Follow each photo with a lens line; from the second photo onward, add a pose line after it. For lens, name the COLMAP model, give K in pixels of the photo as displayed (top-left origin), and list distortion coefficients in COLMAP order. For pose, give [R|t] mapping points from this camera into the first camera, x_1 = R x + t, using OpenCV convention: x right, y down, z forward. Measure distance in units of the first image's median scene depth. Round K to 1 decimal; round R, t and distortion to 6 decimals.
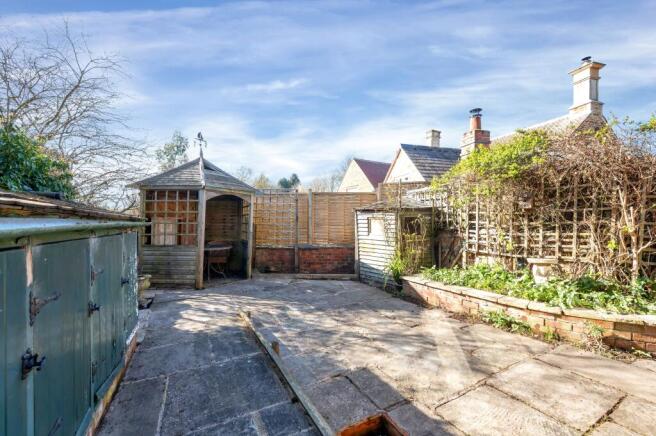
lens RADIAL K [[263.8, 0, 330.6], [0, 263.8, 221.8], [0, 0, 1]] dist [0.001243, 0.000063]
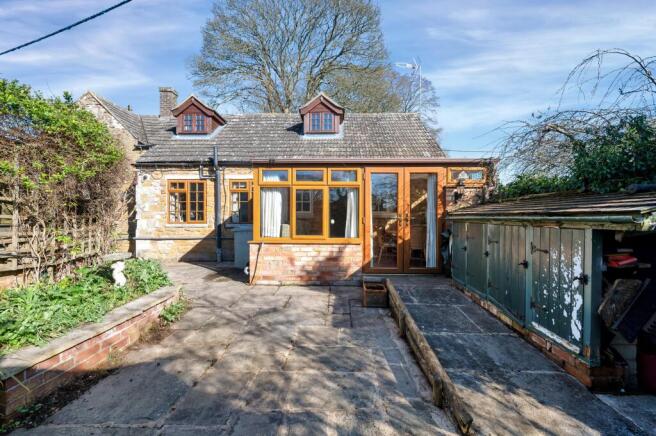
lens RADIAL K [[287.8, 0, 330.0], [0, 287.8, 219.0], [0, 0, 1]] dist [0.001251, 0.000089]
pose [[-0.859453, -0.003464, 0.511203, -0.442514], [-0.001474, 0.999990, 0.004297, 0.007472], [-0.511212, 0.002939, -0.859449, 1.694143]]
